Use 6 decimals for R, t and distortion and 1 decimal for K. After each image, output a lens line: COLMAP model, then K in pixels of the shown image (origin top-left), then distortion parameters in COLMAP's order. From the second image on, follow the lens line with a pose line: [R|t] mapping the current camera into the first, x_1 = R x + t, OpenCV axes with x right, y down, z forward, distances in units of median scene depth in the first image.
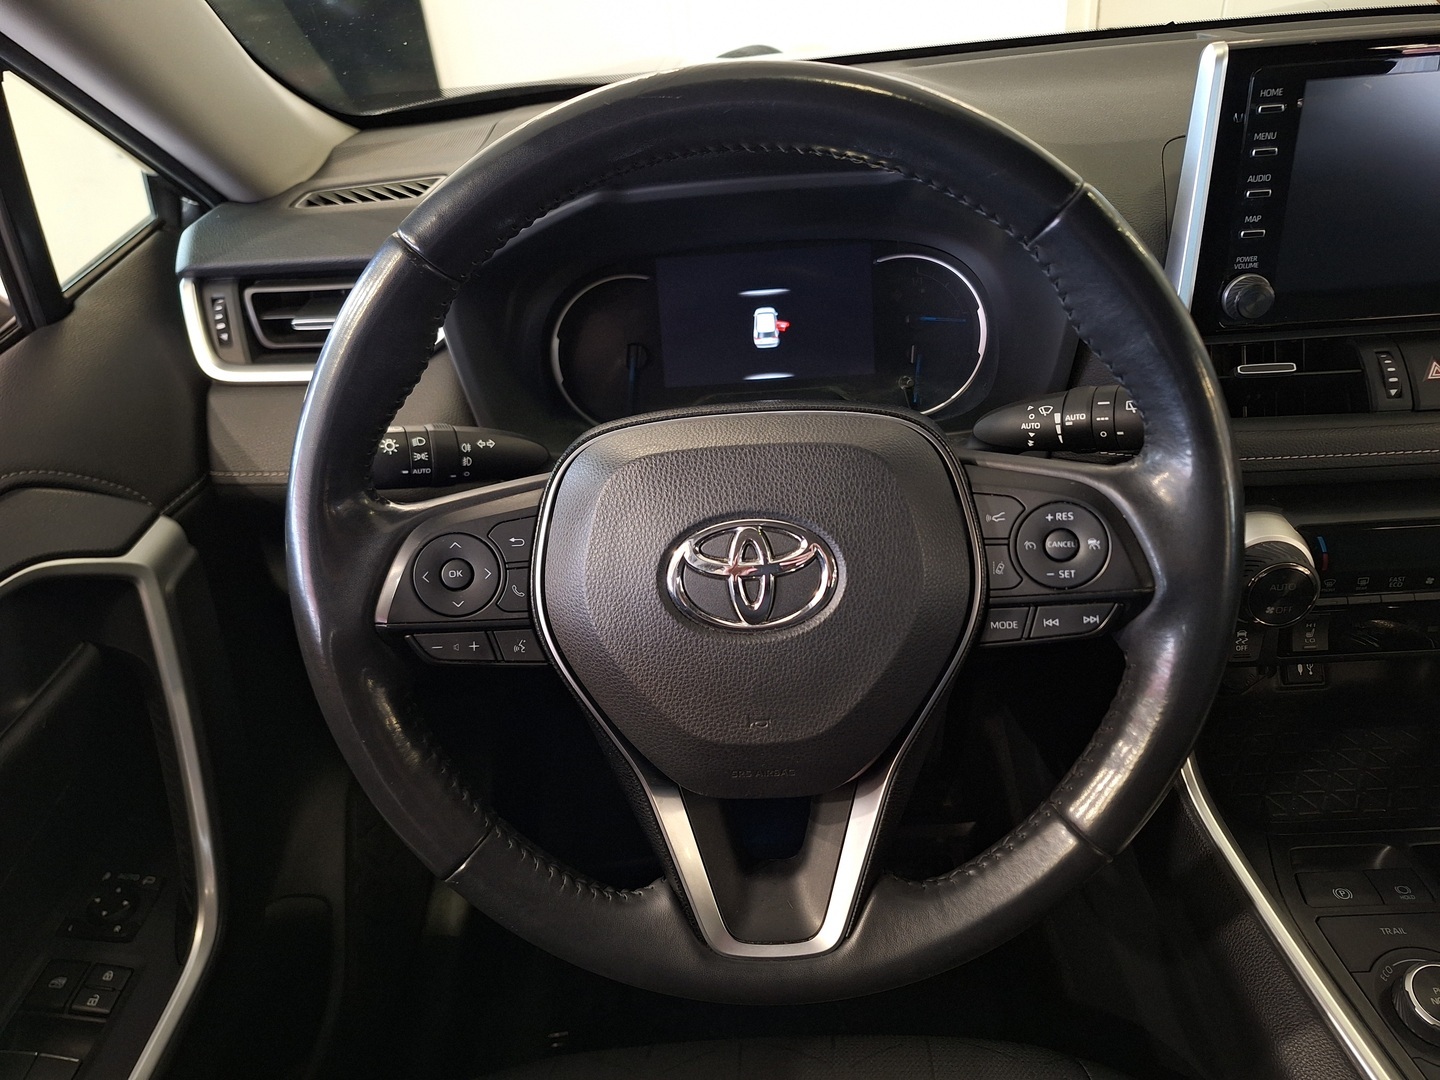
lens RADIAL K [[1029.1, 0, 729.7], [0, 1029.1, 539.7], [0, 0, 1]] dist [0.061216, -0.051135]
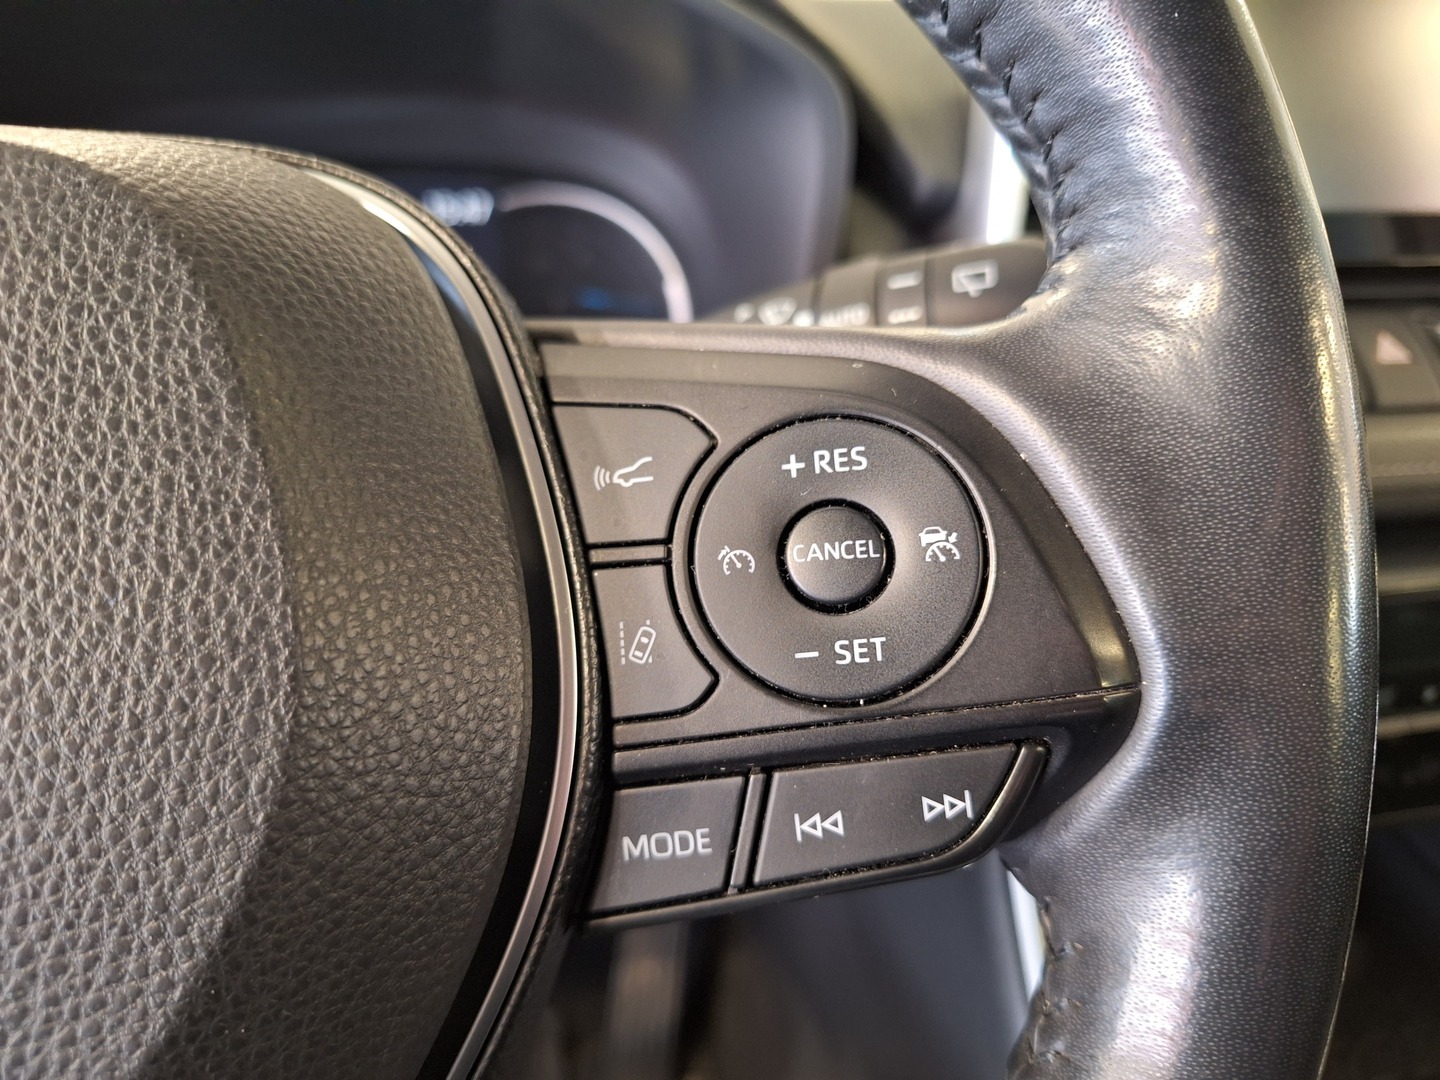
lens RADIAL K [[1029.1, 0, 728.4], [0, 1029.1, 537.9], [0, 0, 1]] dist [0.061216, -0.051135]
pose [[0.974082, -0.001814, 0.226186, 0.207642], [0.044604, 0.981873, -0.184215, 0.050172], [-0.221752, 0.189529, 0.956506, 0.672067]]
